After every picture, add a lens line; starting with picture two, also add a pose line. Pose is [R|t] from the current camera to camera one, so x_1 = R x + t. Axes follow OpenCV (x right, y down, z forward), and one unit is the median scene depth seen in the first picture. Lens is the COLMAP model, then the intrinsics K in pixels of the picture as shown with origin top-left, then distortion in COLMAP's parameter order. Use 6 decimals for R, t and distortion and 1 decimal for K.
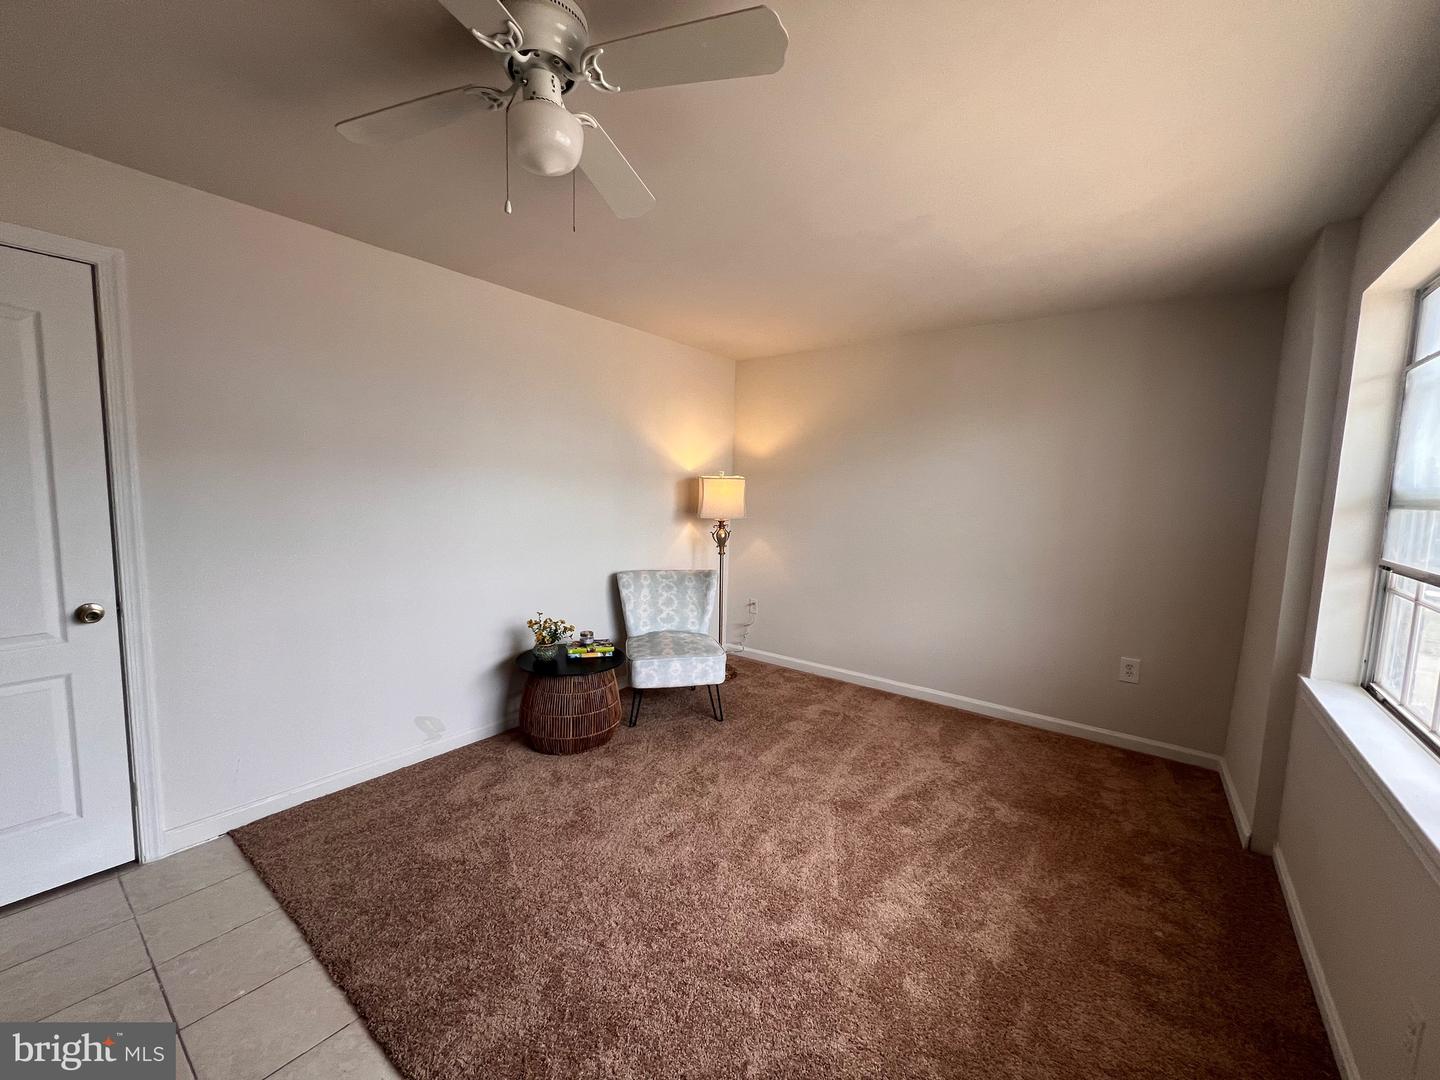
lens RADIAL K [[575.1, 0, 717.8], [0, 575.1, 539.7], [0, 0, 1]] dist [-0.004162, 0.000005]
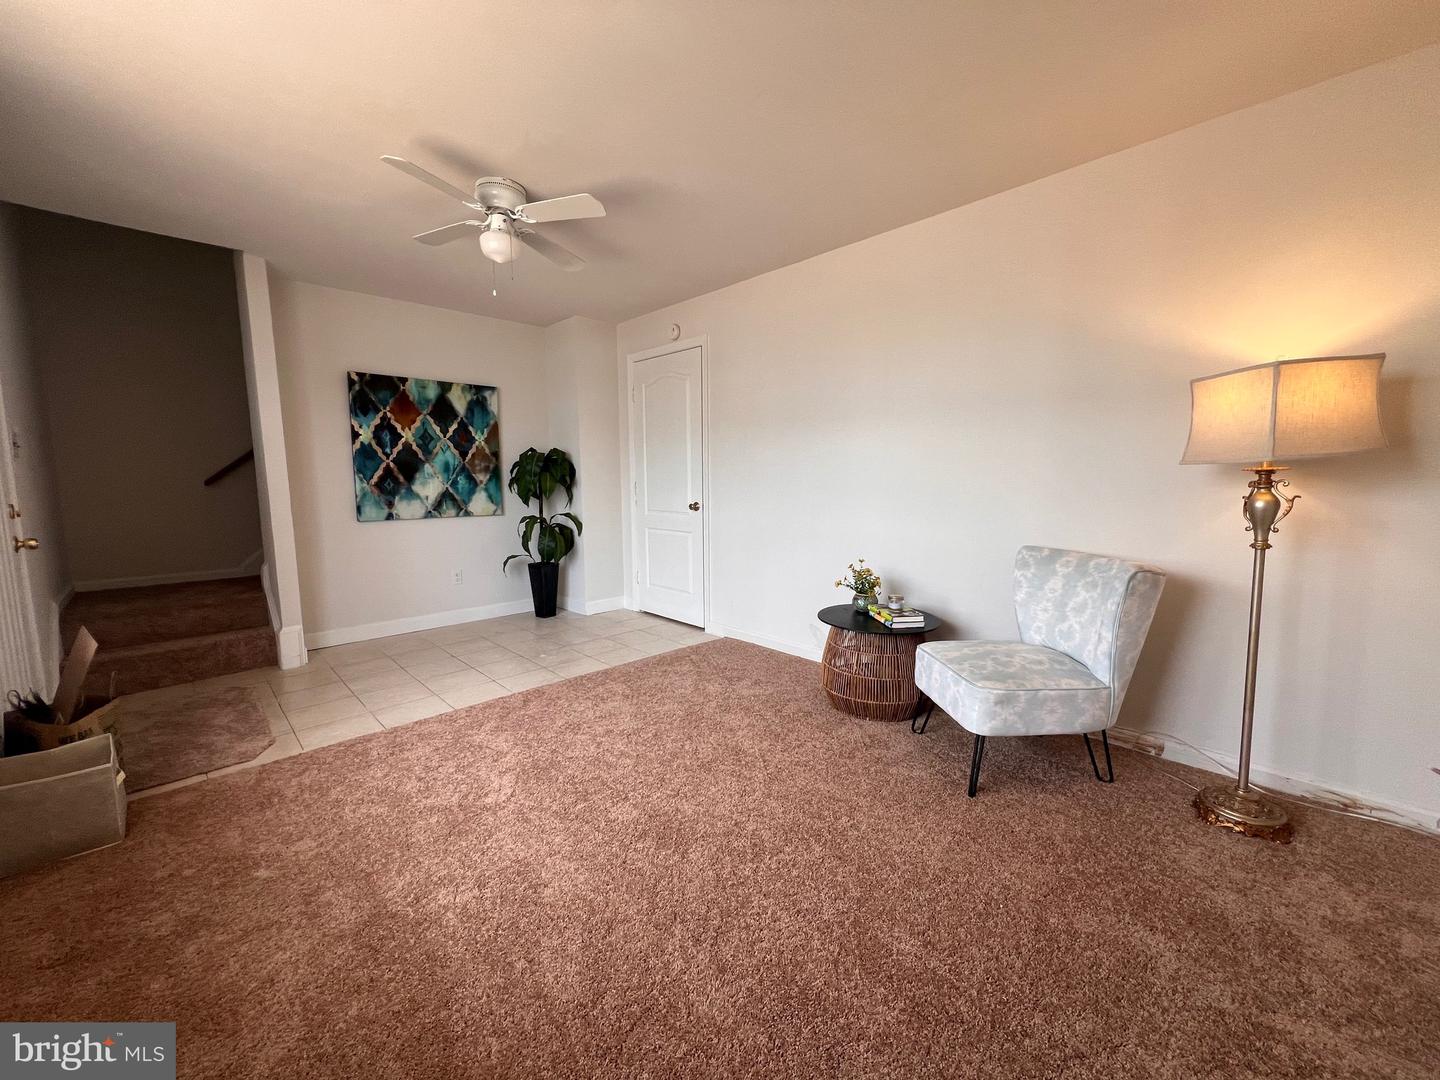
lens RADIAL K [[575.1, 0, 719.1], [0, 575.1, 538.1], [0, 0, 1]] dist [-0.004162, 0.000005]
pose [[-0.151094, 0.079951, -0.985281, 0.551555], [-0.094883, 0.990949, 0.094961, 0.016453], [0.983955, 0.107835, -0.142141, 0.719264]]
